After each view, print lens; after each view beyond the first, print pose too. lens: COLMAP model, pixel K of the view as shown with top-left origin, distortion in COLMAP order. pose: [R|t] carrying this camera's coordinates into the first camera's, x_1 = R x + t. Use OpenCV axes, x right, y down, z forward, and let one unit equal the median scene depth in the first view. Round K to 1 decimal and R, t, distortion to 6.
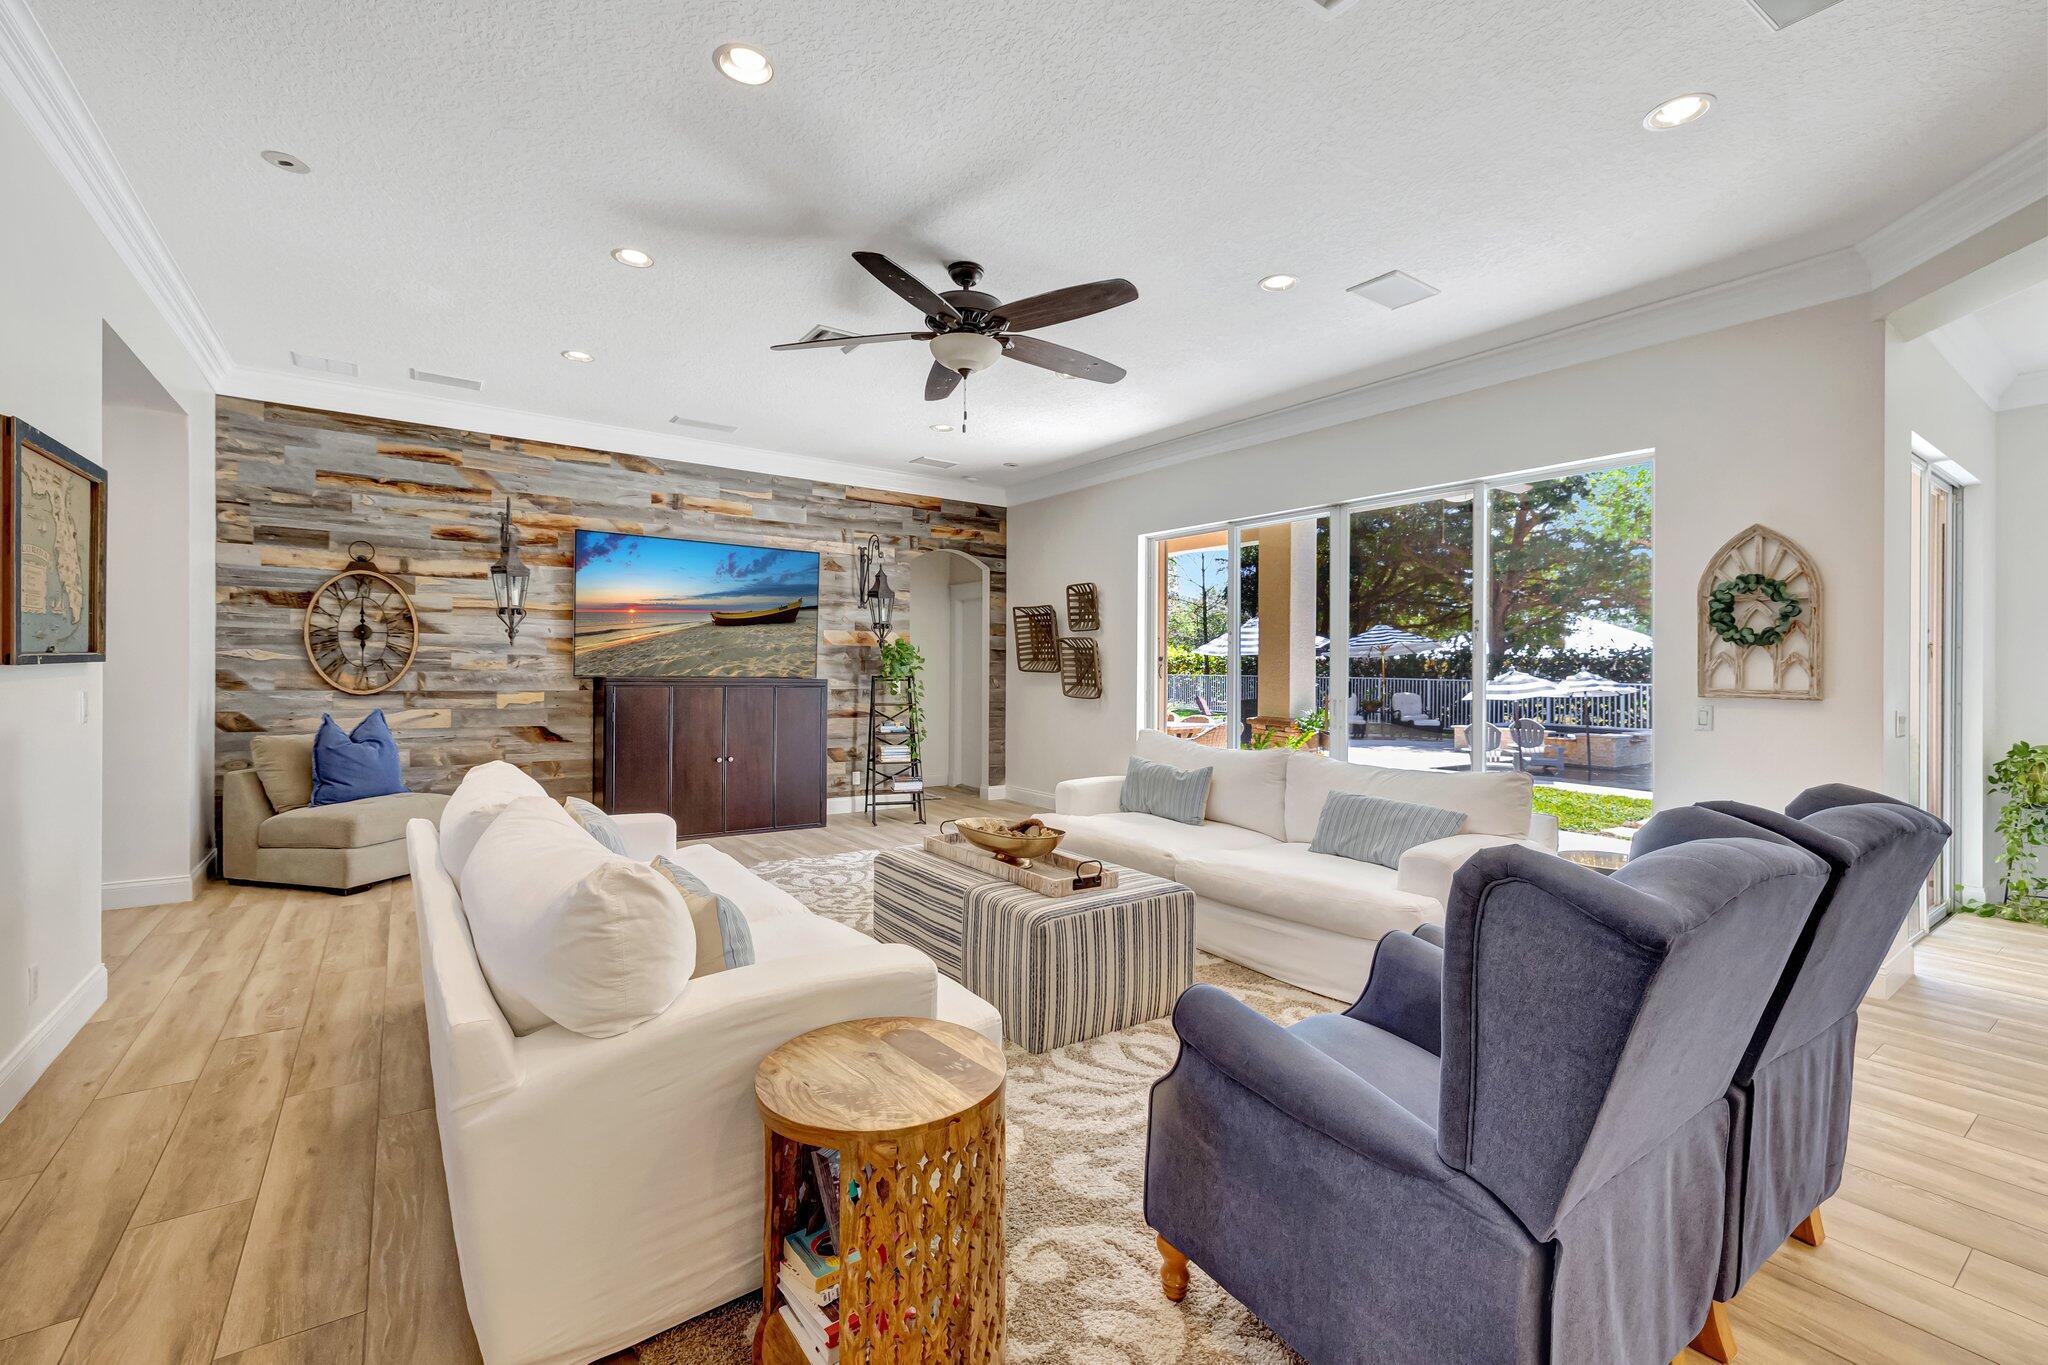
lens RADIAL K [[864.6, 0, 1036.0], [0, 864.6, 669.5], [0, 0, 1]] dist [-0.000496, -0.000434]
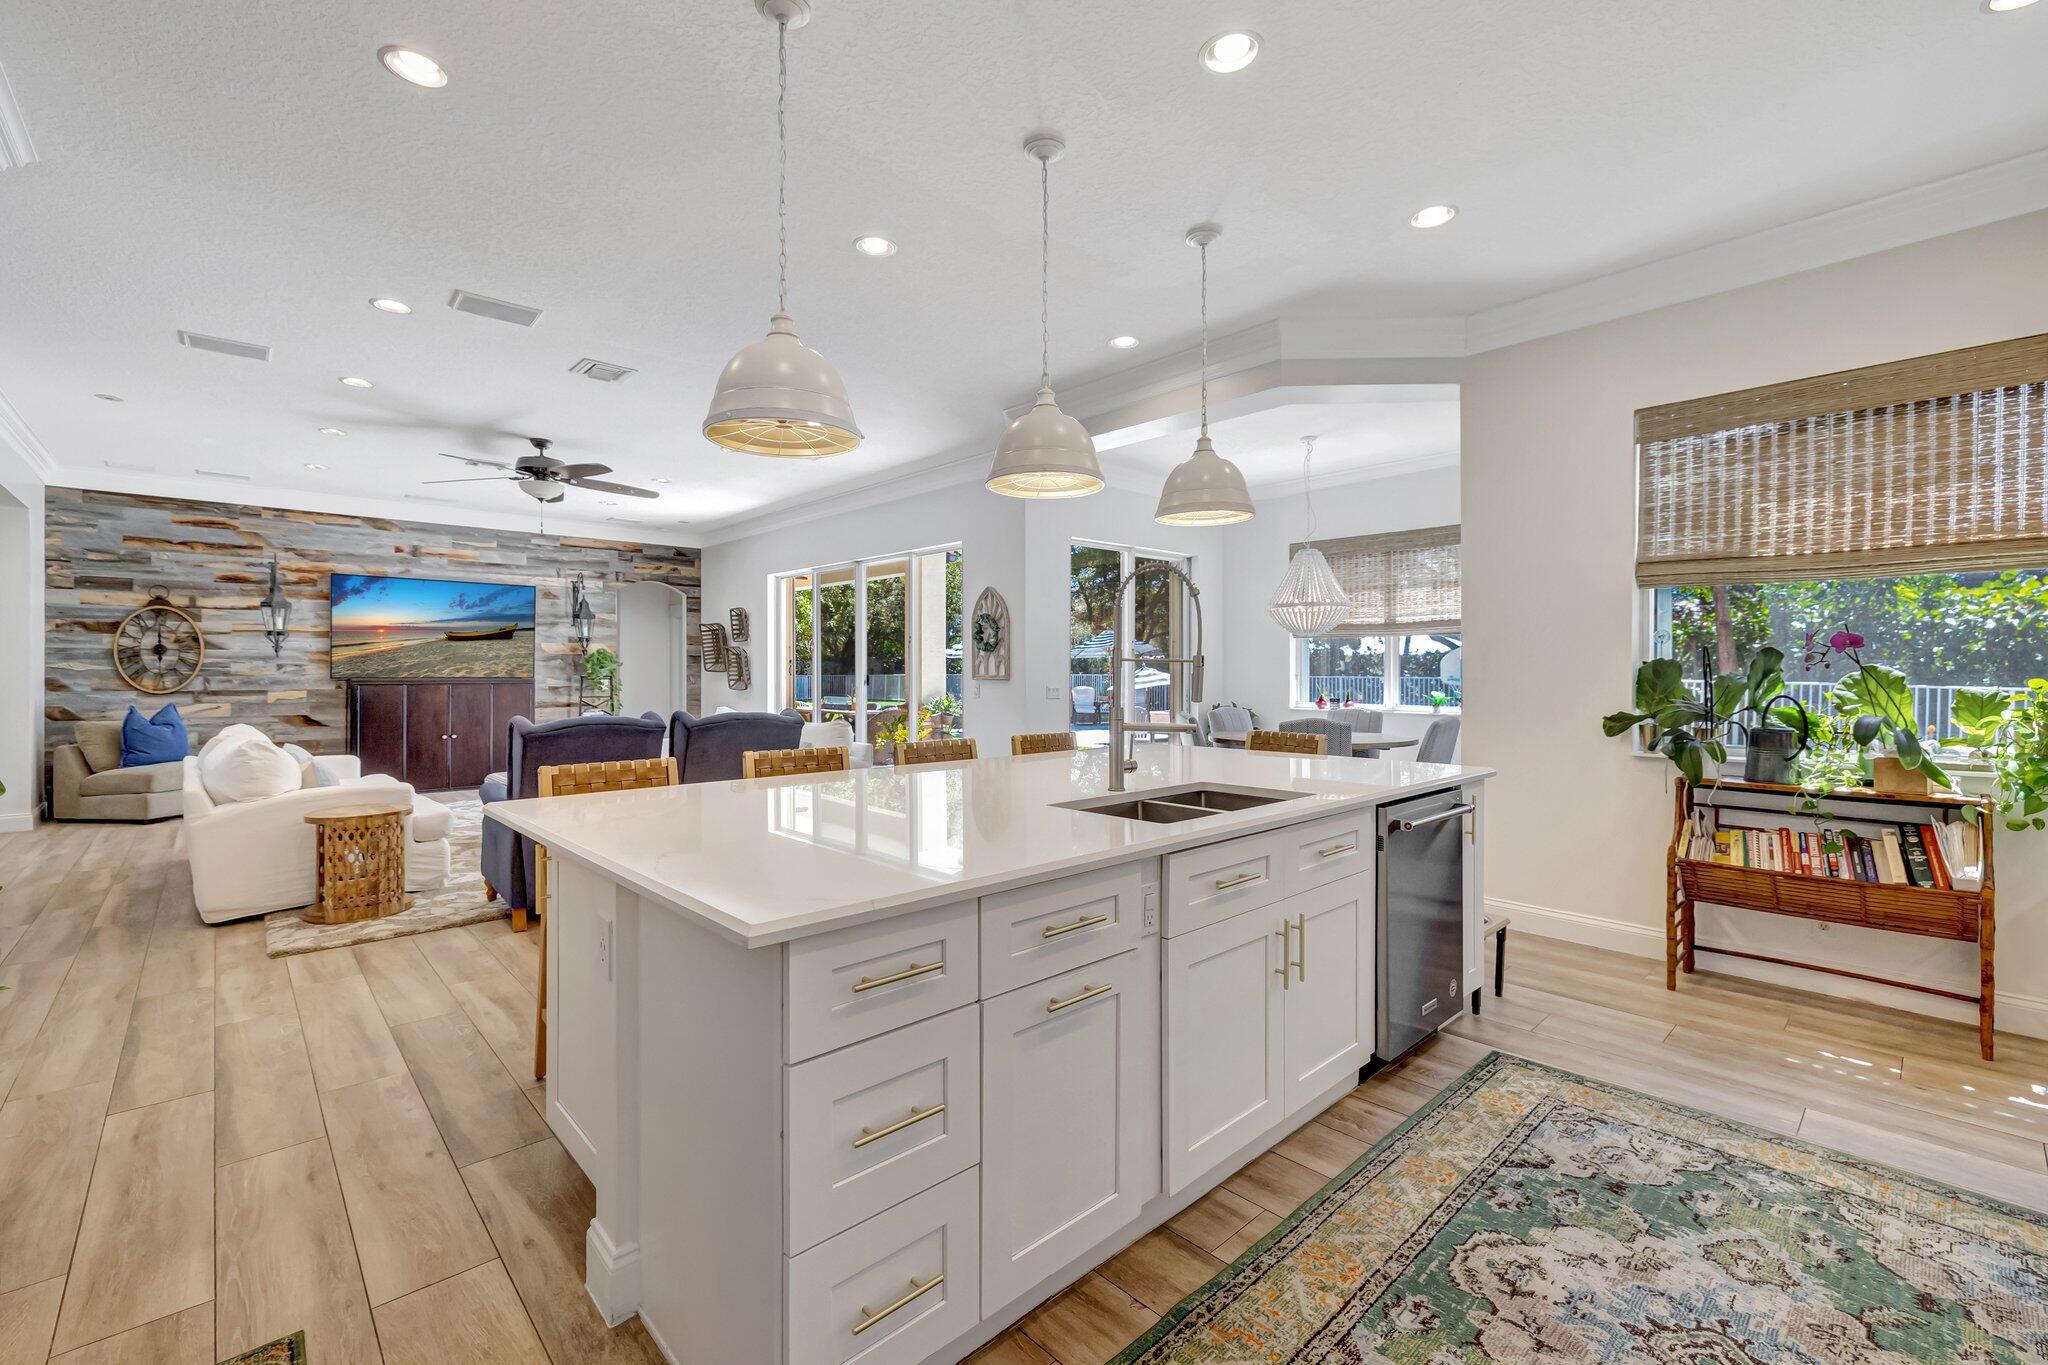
lens RADIAL K [[864.6, 0, 1035.4], [0, 864.6, 660.1], [0, 0, 1]] dist [-0.000496, -0.000434]
pose [[0.992103, -0.011692, 0.124877, 0.438611], [0.013133, 0.999856, -0.010725, 0.007688], [-0.124734, 0.012281, 0.992114, -0.547176]]
